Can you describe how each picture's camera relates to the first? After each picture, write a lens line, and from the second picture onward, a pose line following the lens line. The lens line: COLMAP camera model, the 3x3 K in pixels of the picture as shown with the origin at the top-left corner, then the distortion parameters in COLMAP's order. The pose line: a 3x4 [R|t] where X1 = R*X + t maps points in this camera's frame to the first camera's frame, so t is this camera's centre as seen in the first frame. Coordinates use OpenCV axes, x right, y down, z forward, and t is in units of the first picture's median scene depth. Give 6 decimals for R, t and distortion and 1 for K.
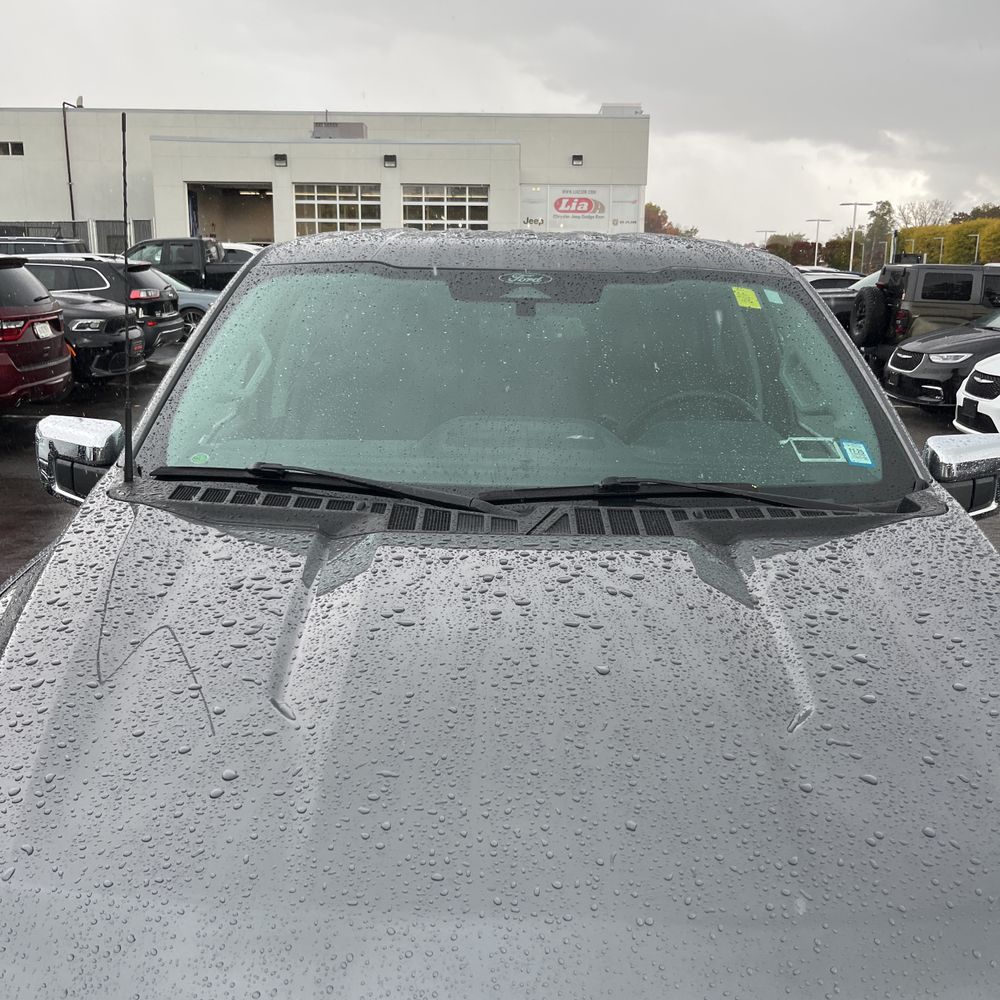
lens RADIAL K [[976.1, 0, 490.8], [0, 976.1, 501.3], [0, 0, 1]] dist [0.019912, -0.017111]
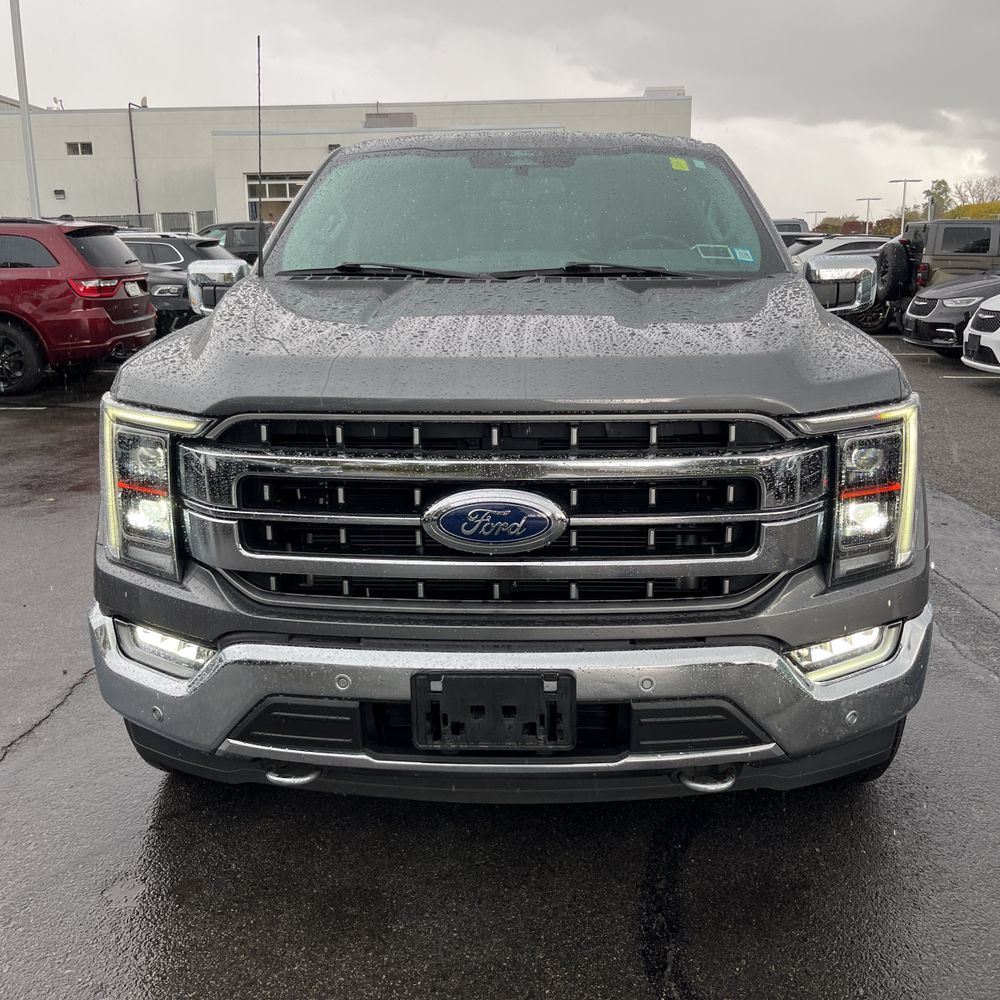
lens RADIAL K [[1021.0, 0, 500.4], [0, 1021.0, 511.1], [0, 0, 1]] dist [0.031701, -0.050044]
pose [[0.998668, -0.013232, -0.049867, 0.018622], [0.012758, 0.999871, -0.009805, 0.081558], [0.049990, 0.009156, 0.998708, -0.130997]]
